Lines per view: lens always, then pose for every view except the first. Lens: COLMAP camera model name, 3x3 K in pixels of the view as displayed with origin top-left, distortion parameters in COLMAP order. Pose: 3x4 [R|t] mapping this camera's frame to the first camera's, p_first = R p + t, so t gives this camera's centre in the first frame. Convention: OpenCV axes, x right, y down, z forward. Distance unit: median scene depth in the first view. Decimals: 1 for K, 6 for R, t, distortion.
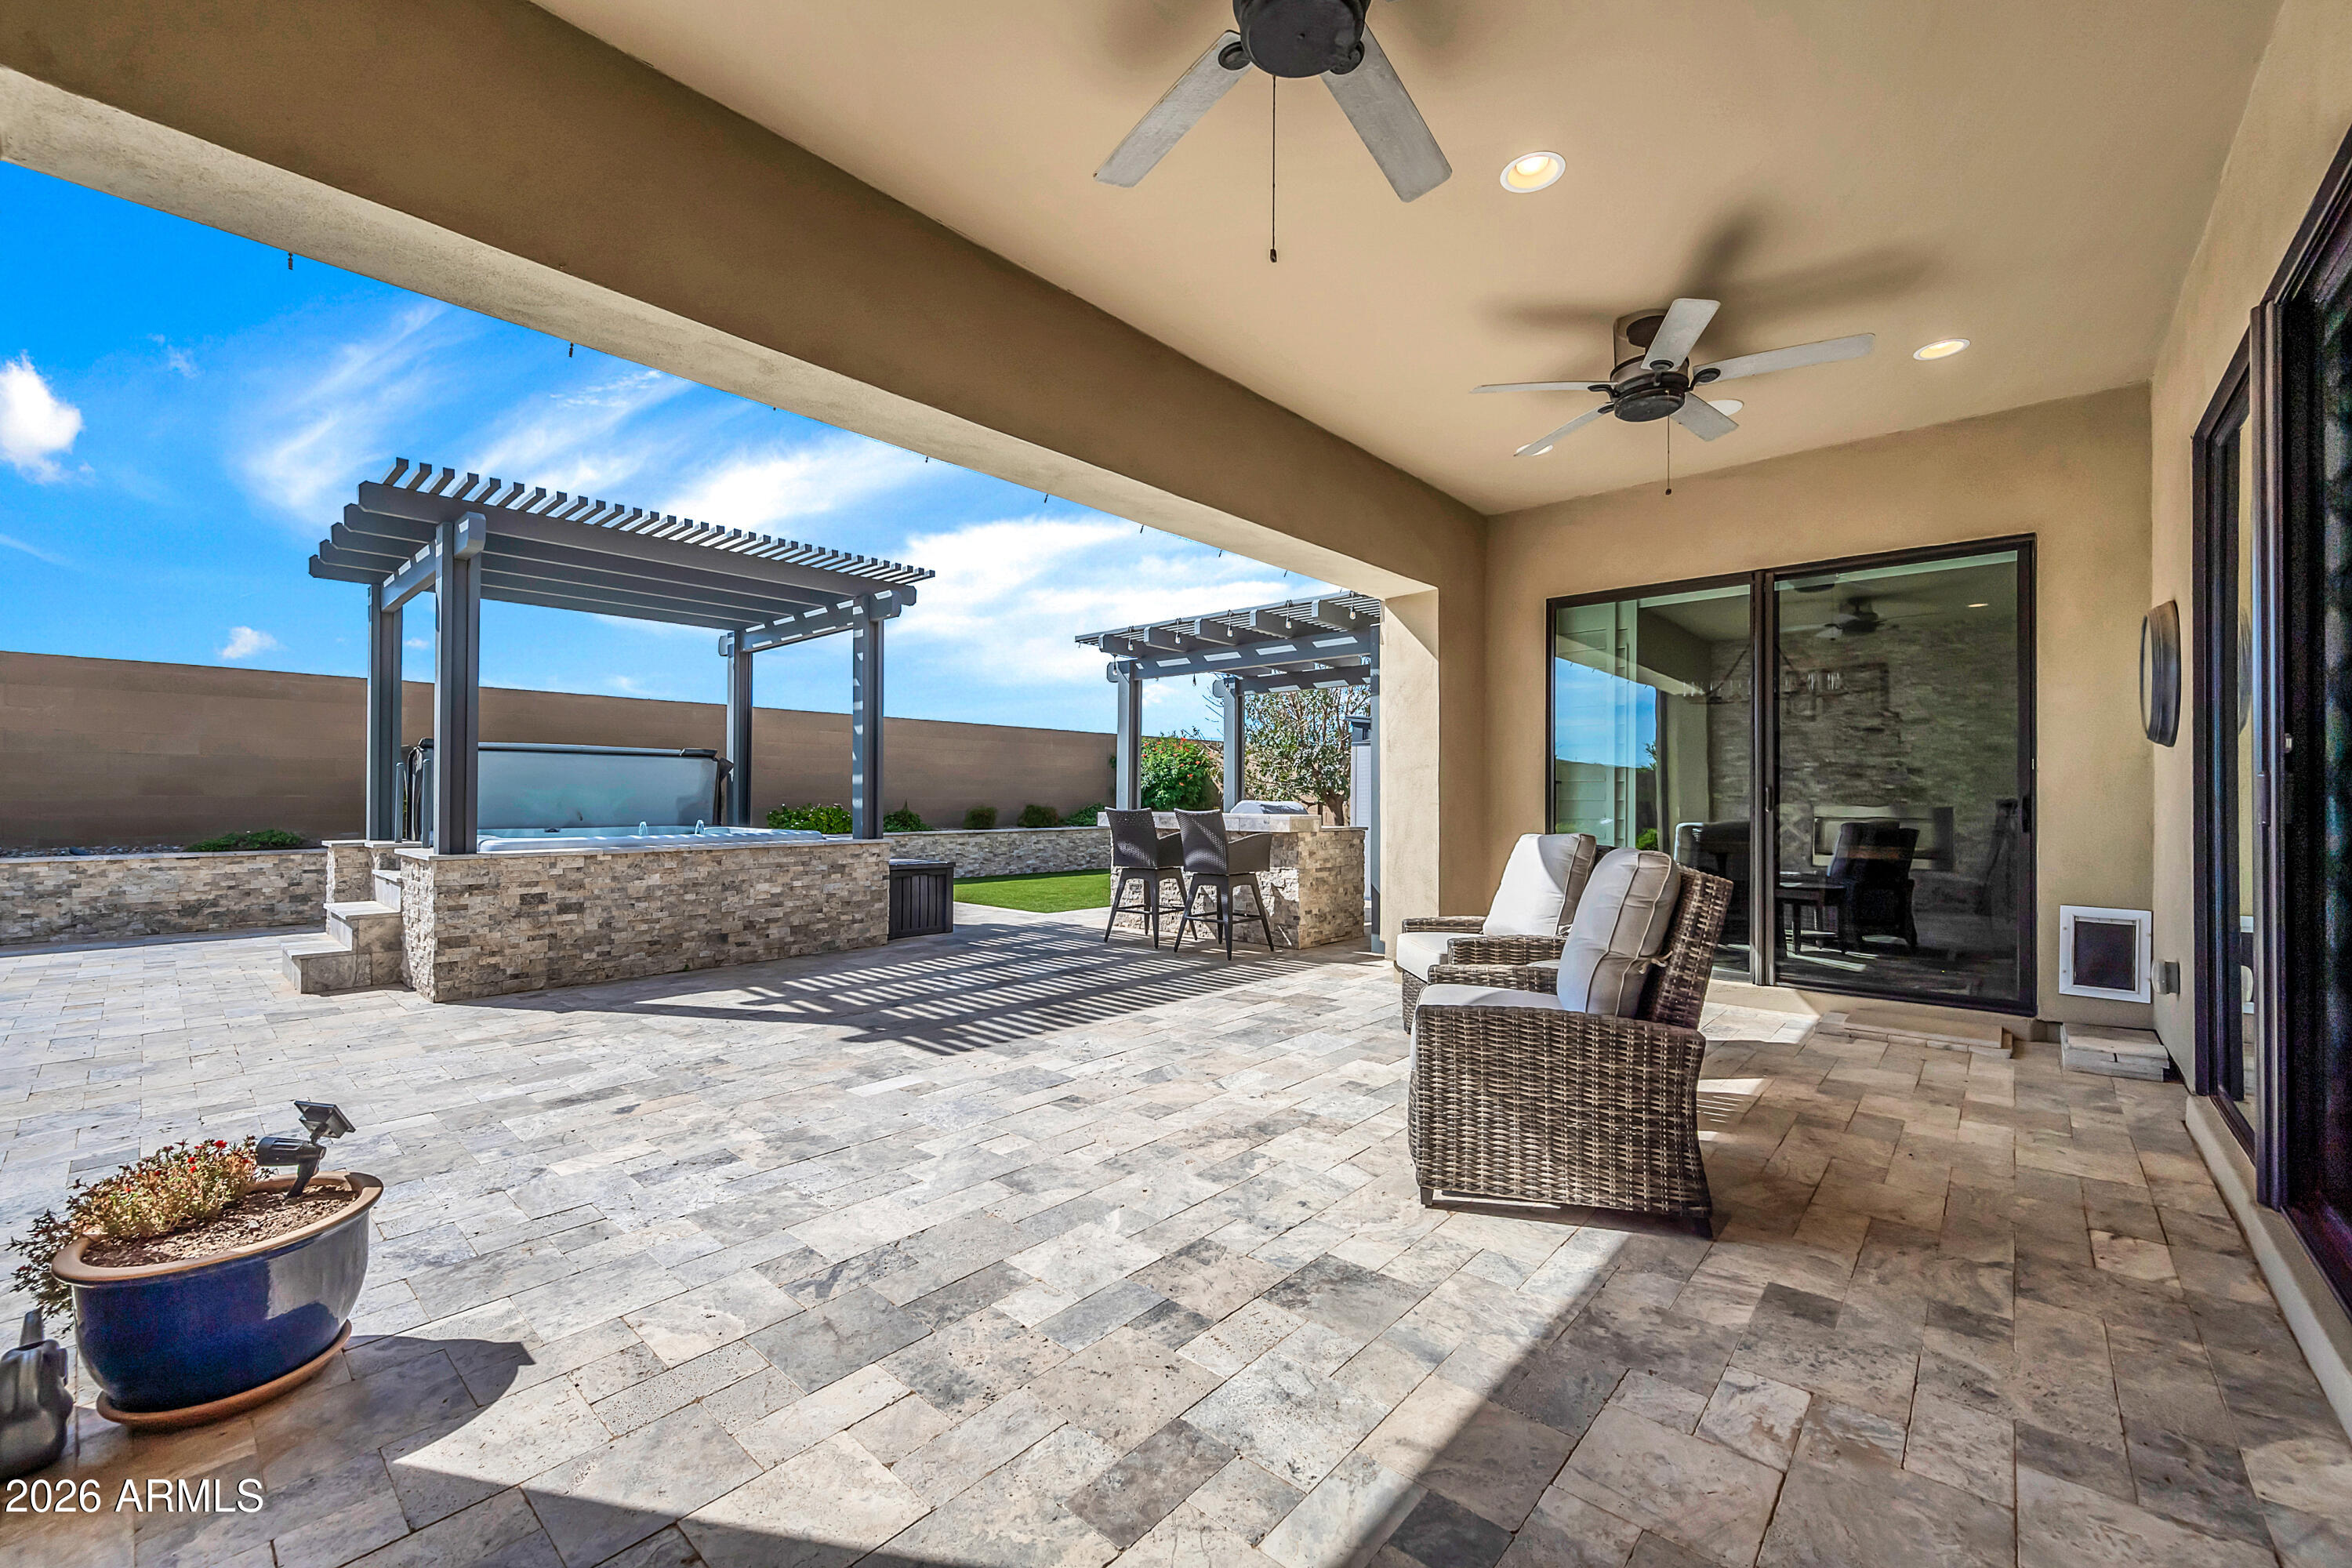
lens RADIAL K [[930.7, 0, 1165.6], [0, 930.7, 791.2], [0, 0, 1]] dist [0.000030, 0.000452]
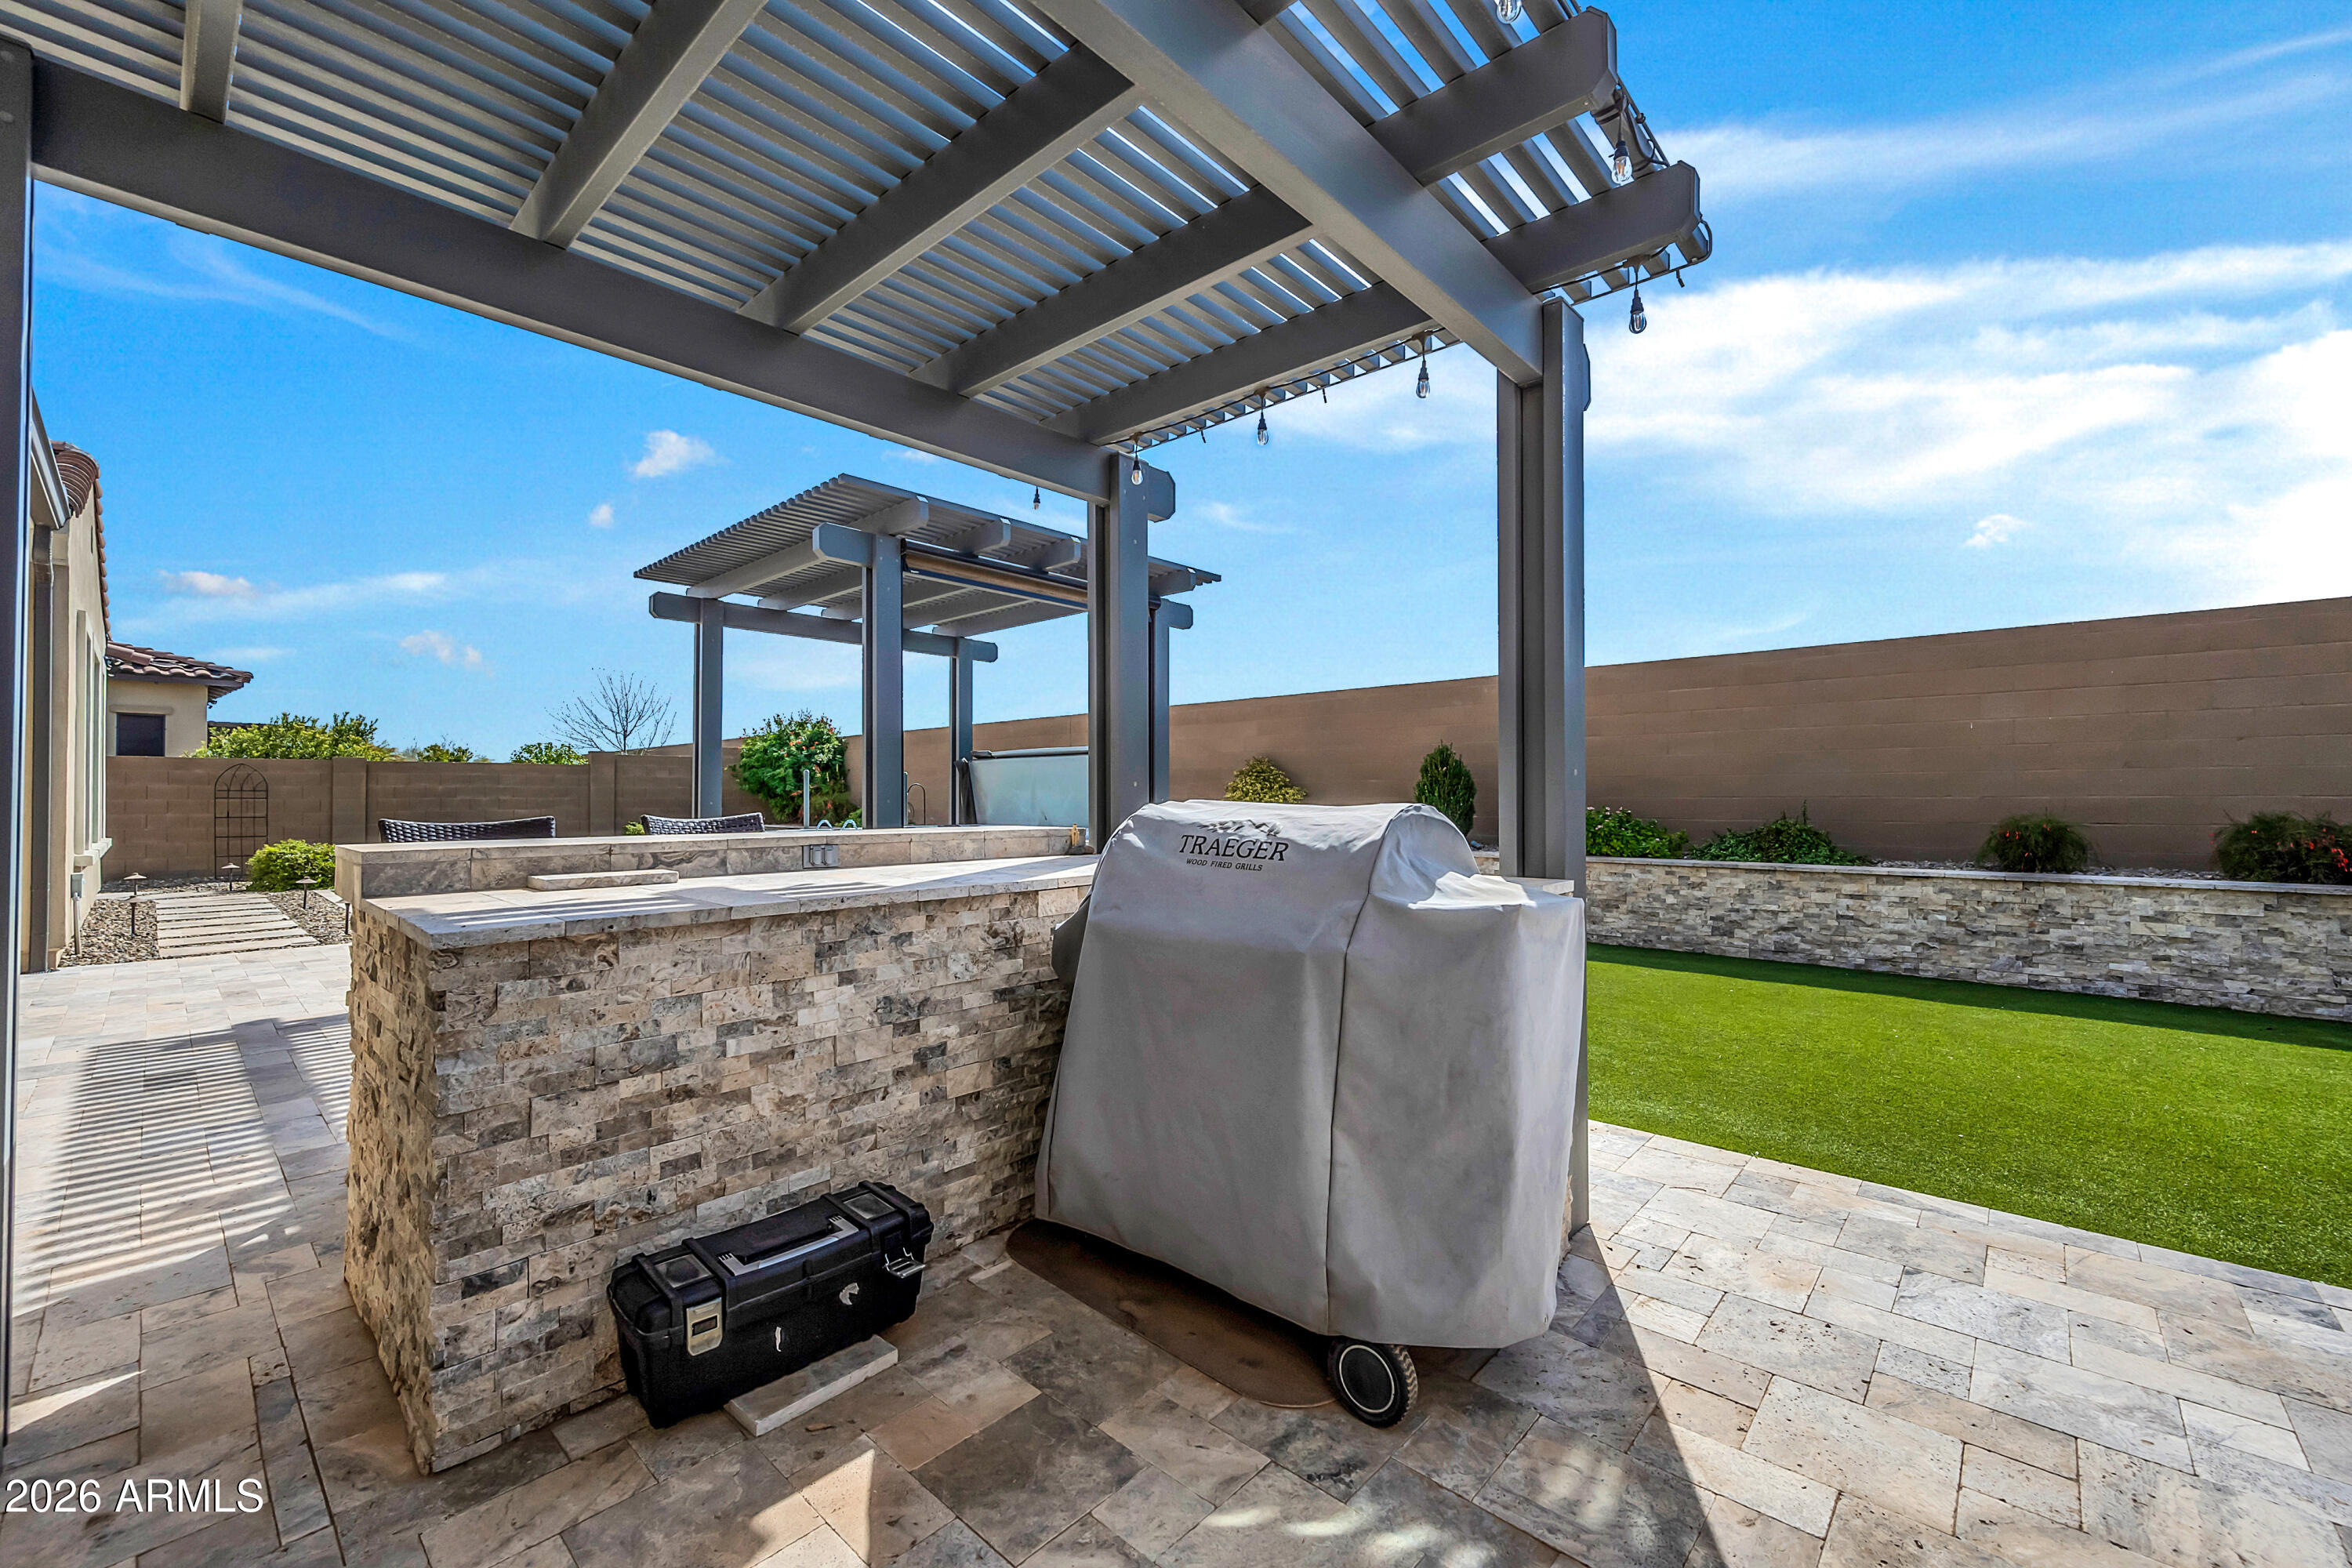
lens RADIAL K [[930.7, 0, 1184.9], [0, 930.7, 781.8], [0, 0, 1]] dist [0.000030, 0.000452]
pose [[0.014540, -0.020975, -0.999674, 0.530801], [0.007704, 0.999753, -0.020864, 0.014397], [0.999865, -0.007399, 0.014698, 1.444031]]
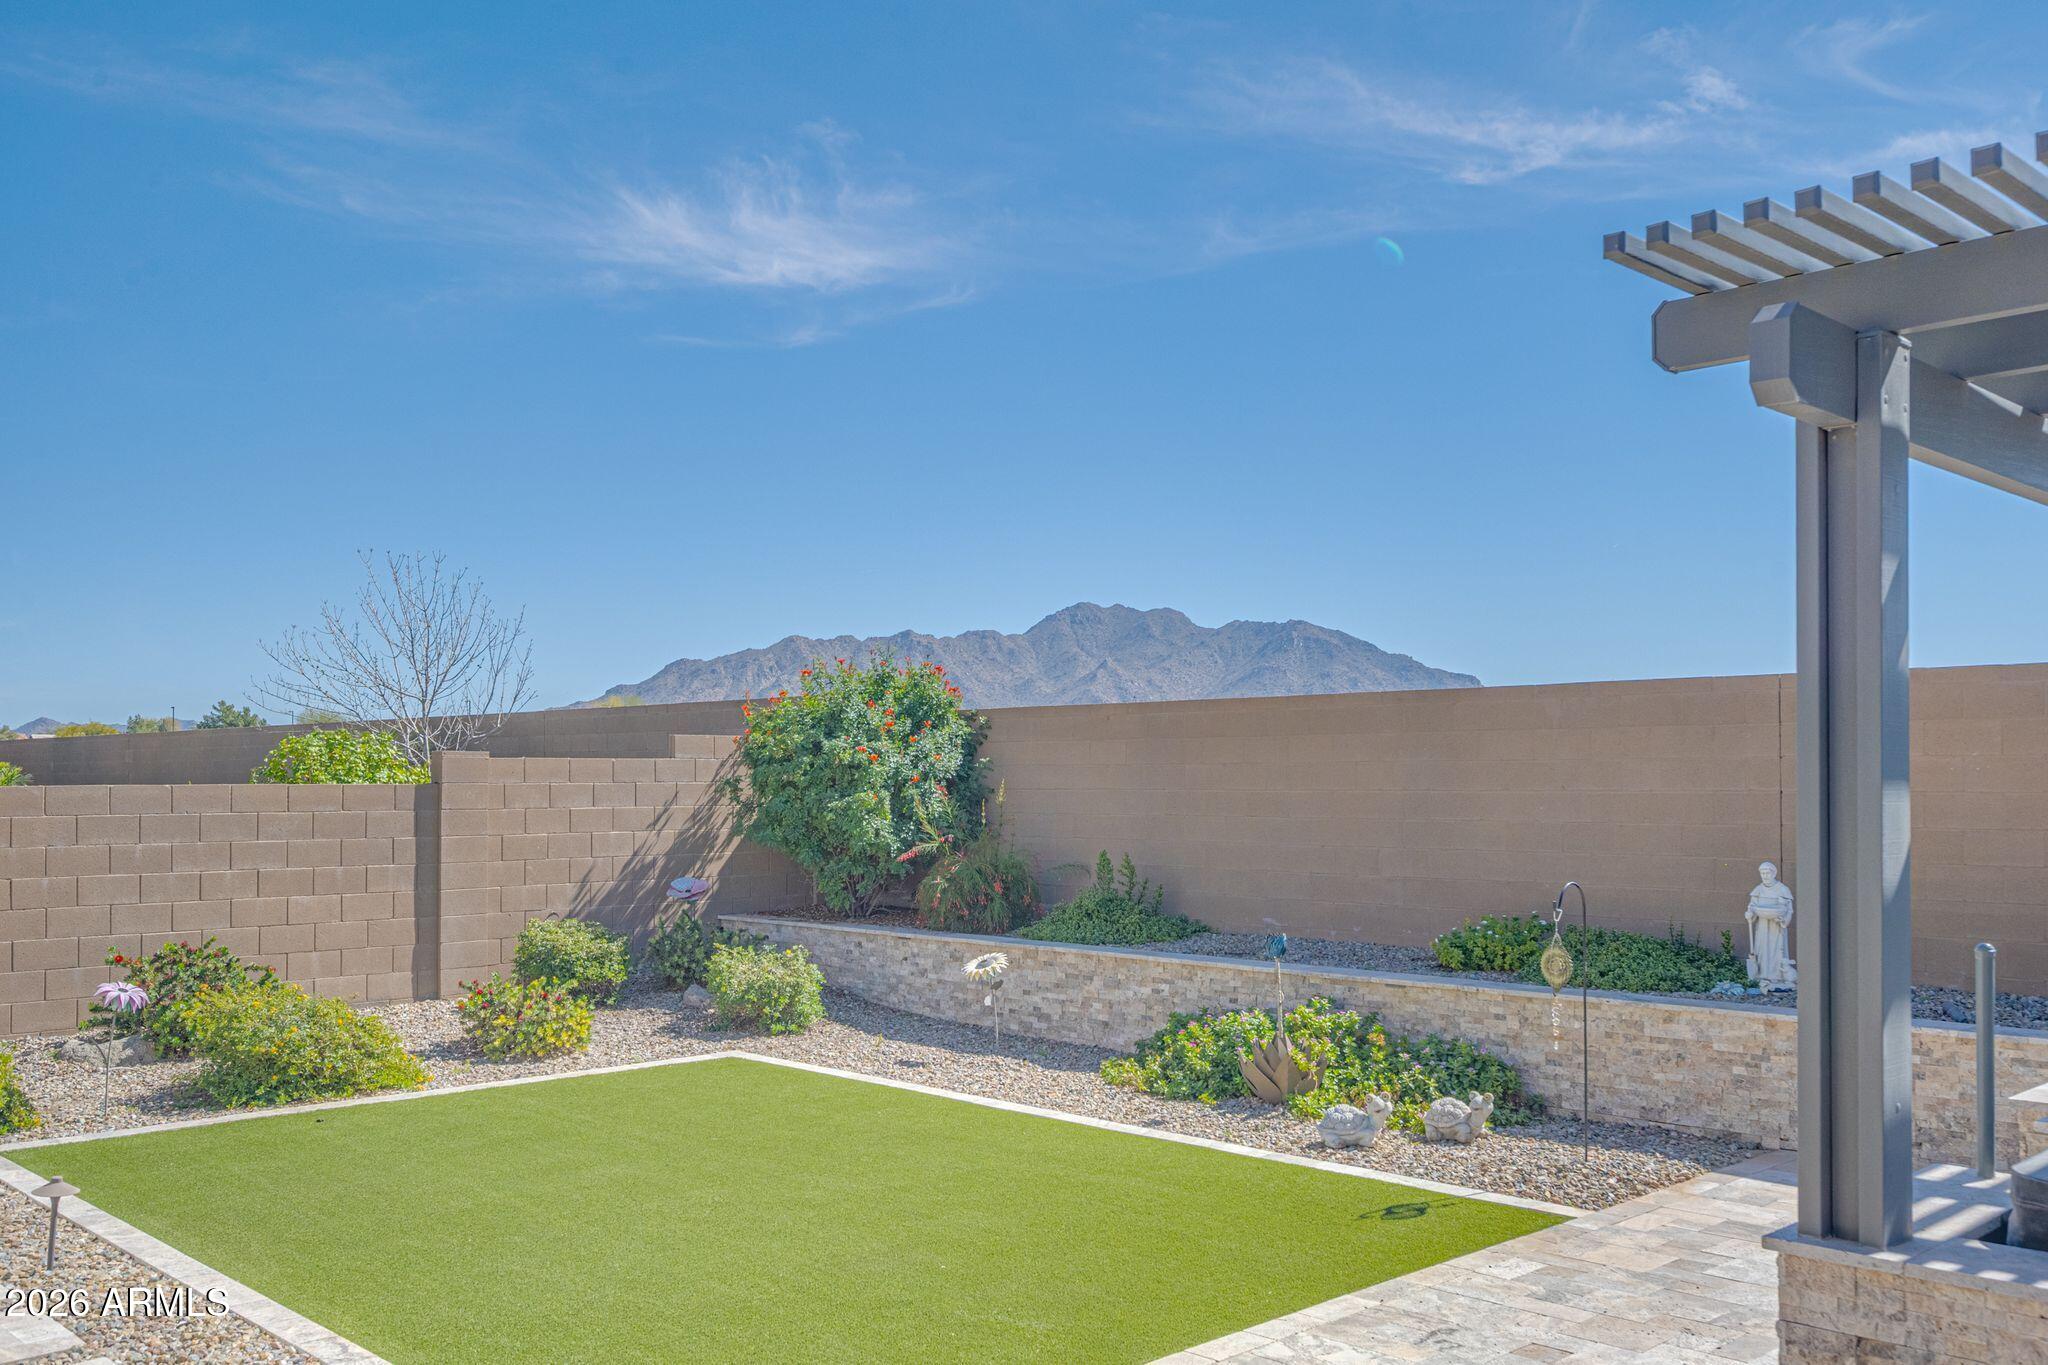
lens RADIAL K [[1788.0, 0, 1032.8], [0, 1788.0, 696.8], [0, 0, 1]] dist [-0.009379, -0.007132]
pose [[-0.054717, -0.051509, -0.997172, -0.034317], [0.005049, 0.998641, -0.051862, -0.093369], [0.998489, -0.007872, -0.054383, 0.615713]]
